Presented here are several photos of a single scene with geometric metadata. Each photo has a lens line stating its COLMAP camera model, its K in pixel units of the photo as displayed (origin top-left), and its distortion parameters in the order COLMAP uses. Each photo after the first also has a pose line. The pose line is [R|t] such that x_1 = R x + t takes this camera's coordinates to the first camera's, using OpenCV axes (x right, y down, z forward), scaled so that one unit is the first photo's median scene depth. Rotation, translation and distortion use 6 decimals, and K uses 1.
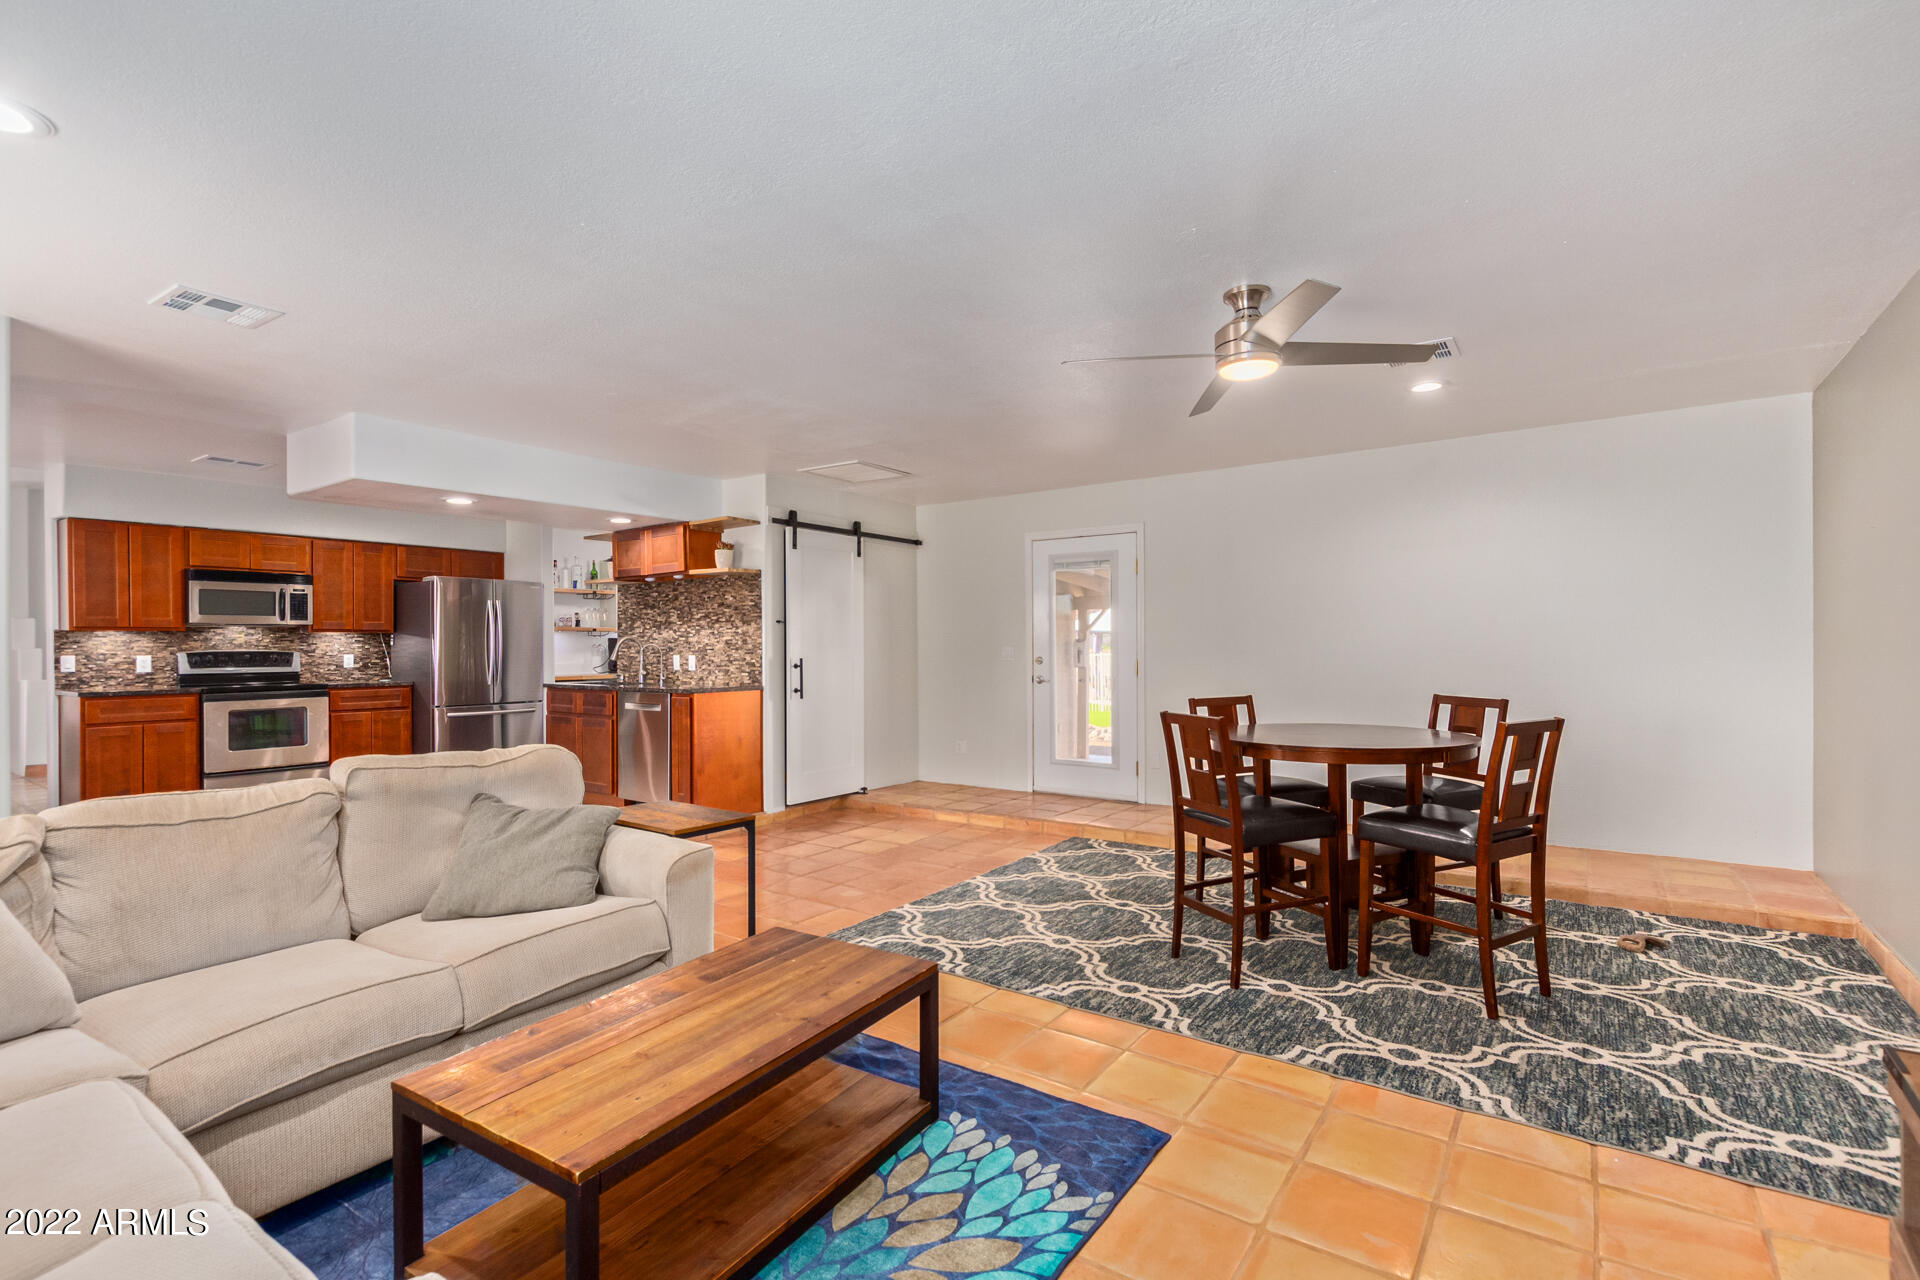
lens RADIAL K [[890.0, 0, 964.3], [0, 890.0, 646.6], [0, 0, 1]] dist [0.006213, -0.000282]
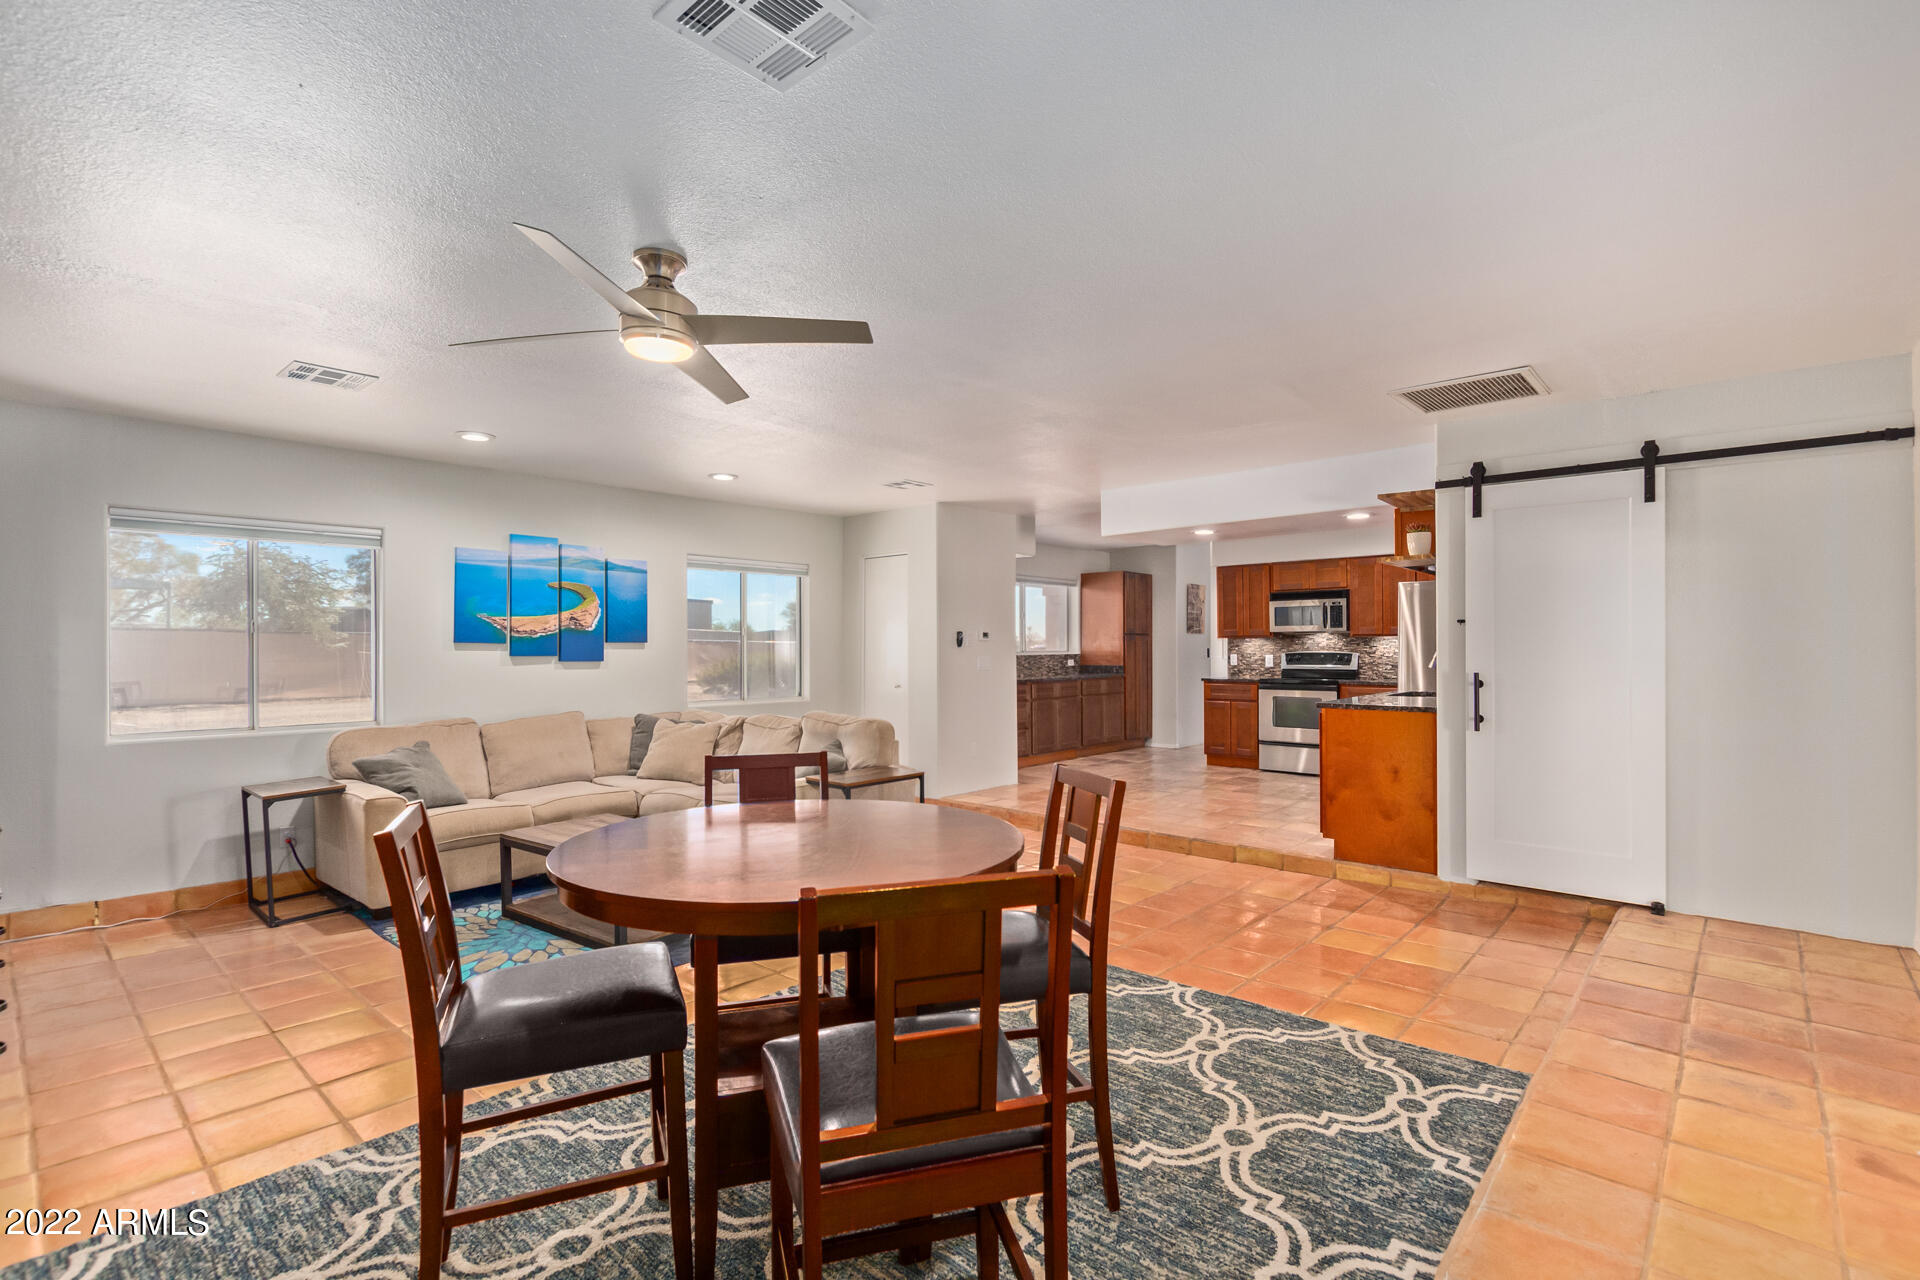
lens RADIAL K [[890.0, 0, 966.1], [0, 890.0, 643.0], [0, 0, 1]] dist [0.006213, -0.000282]
pose [[-0.126313, 0.001715, -0.991989, 0.580595], [0.007110, 0.999974, 0.000824, -0.014262], [0.991965, -0.006949, -0.126322, 0.715517]]
